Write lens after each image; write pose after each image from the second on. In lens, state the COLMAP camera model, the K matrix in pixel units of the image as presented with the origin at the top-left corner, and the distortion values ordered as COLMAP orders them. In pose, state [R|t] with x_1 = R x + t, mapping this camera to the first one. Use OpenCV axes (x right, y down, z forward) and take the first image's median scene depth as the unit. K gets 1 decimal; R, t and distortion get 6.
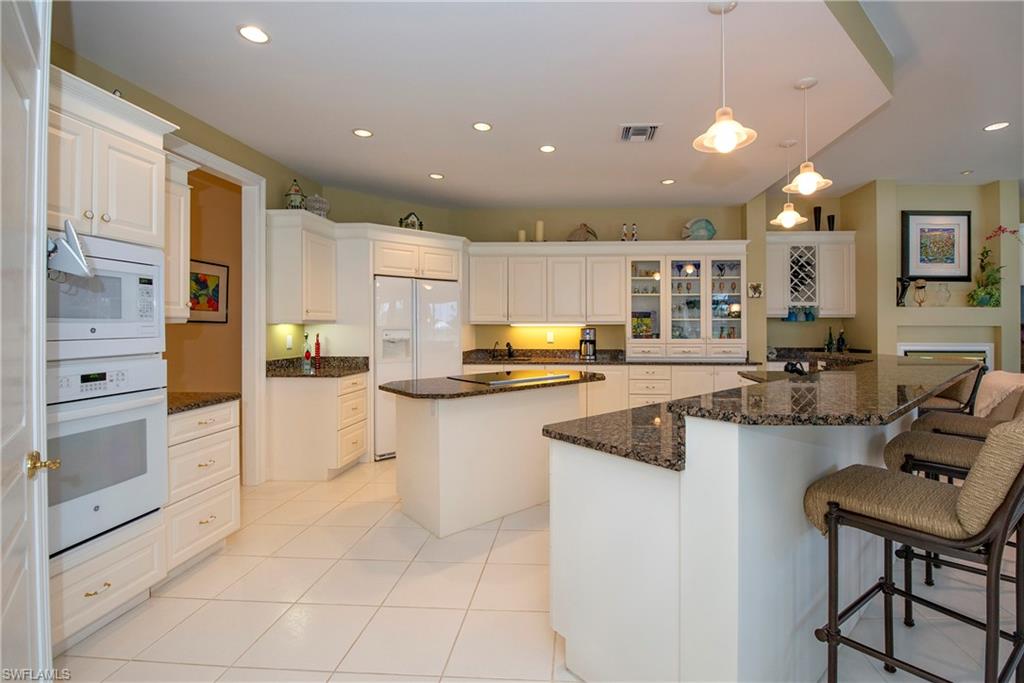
lens RADIAL K [[474.5, 0, 536.1], [0, 474.5, 322.8], [0, 0, 1]] dist [-0.022657, -0.001095]
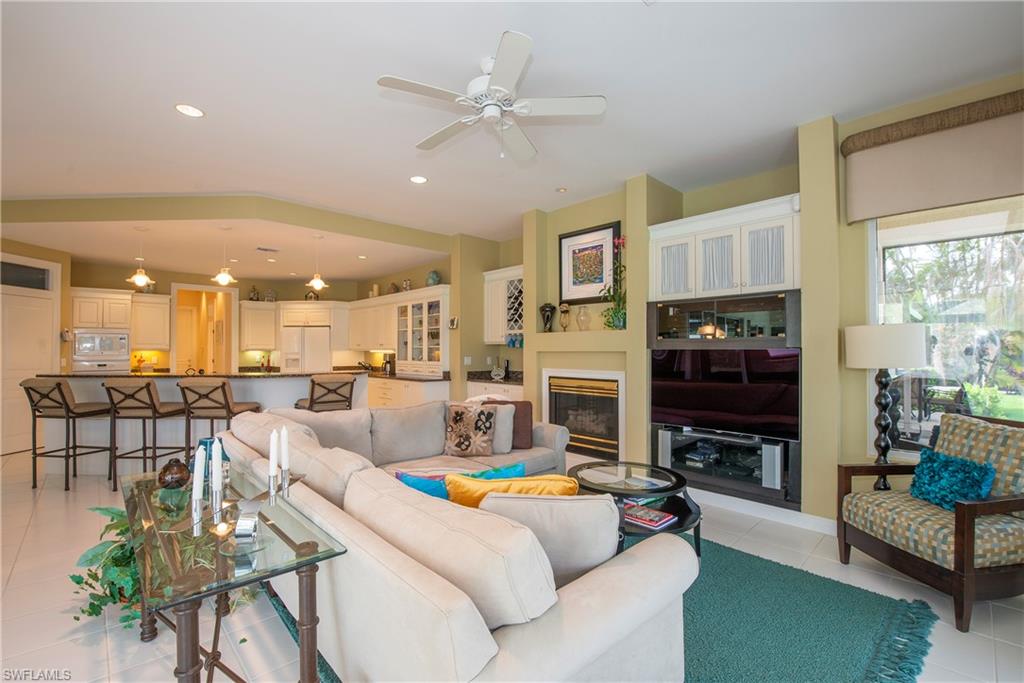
lens RADIAL K [[449.5, 0, 515.3], [0, 449.5, 347.6], [0, 0, 1]] dist [-0.019011, -0.000495]
pose [[0.722678, -0.006335, -0.691156, 1.410787], [0.005105, 0.999980, -0.003827, 0.001250], [0.691166, -0.000763, 0.722695, 0.257345]]
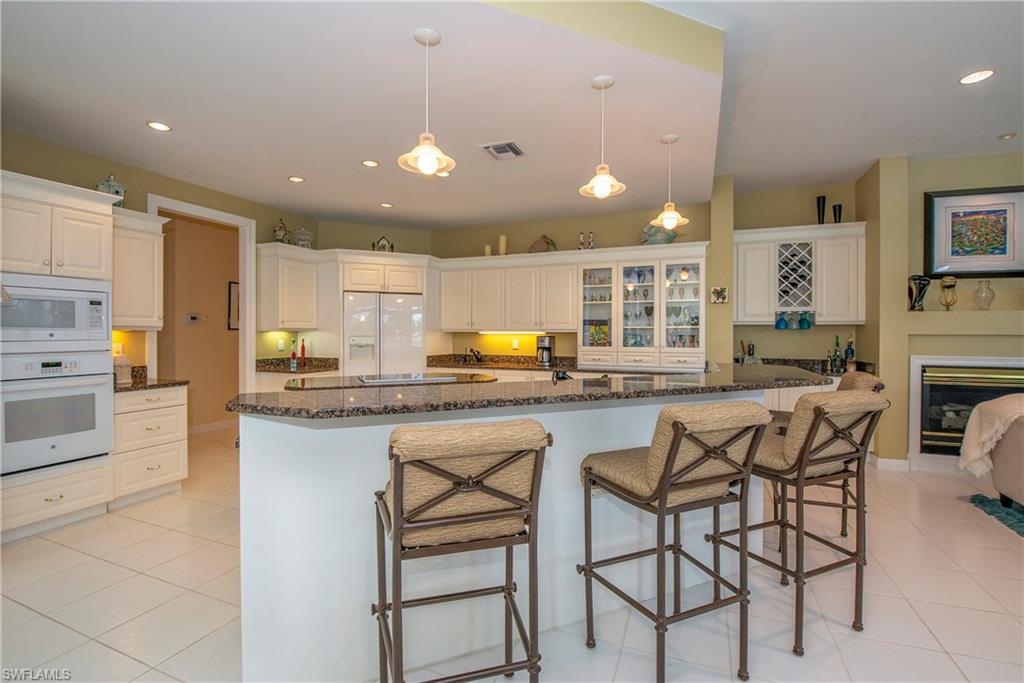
lens RADIAL K [[456.4, 0, 500.4], [0, 456.4, 336.1], [0, 0, 1]] dist [-0.013285, -0.006119]
pose [[0.943445, 0.004494, -0.331499, 0.357737], [-0.000530, 0.999927, 0.012049, 0.000106], [0.331529, -0.011192, 0.943379, 0.022112]]
